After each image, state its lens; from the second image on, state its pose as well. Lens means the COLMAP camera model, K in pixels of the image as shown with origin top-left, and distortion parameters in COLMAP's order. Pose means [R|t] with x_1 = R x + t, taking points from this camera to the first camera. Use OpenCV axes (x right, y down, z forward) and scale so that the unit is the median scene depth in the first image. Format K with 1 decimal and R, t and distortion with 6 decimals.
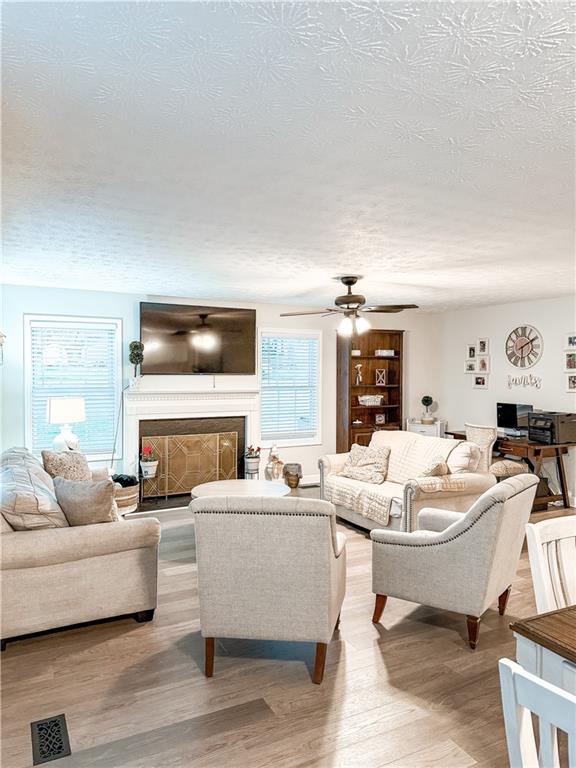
lens RADIAL K [[542.6, 0, 287.2], [0, 542.6, 382.7], [0, 0, 1]] dist [0.035725, -0.002381]
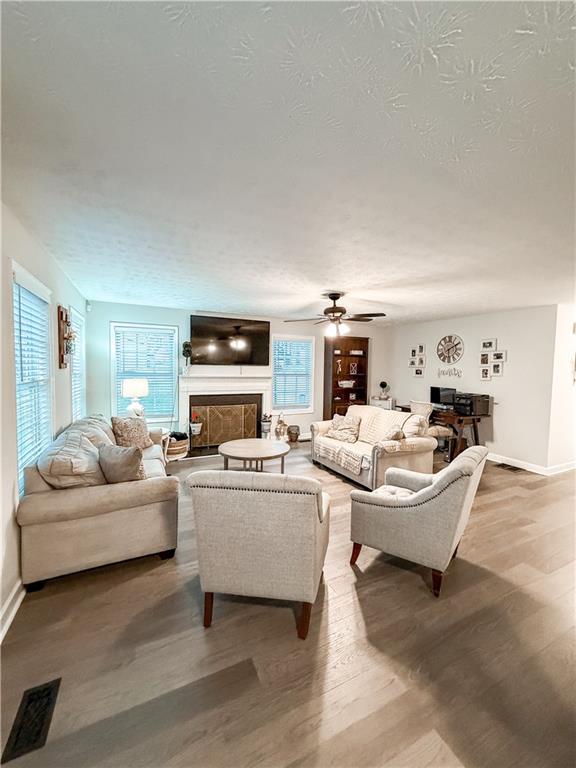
lens RADIAL K [[307.9, 0, 291.3], [0, 307.9, 380.9], [0, 0, 1]] dist [0.001812, 0.000128]
pose [[0.999823, 0.013460, -0.013137, 0.020521], [-0.013125, 0.999595, 0.025267, 0.006792], [0.013472, -0.025091, 0.999594, 0.240964]]
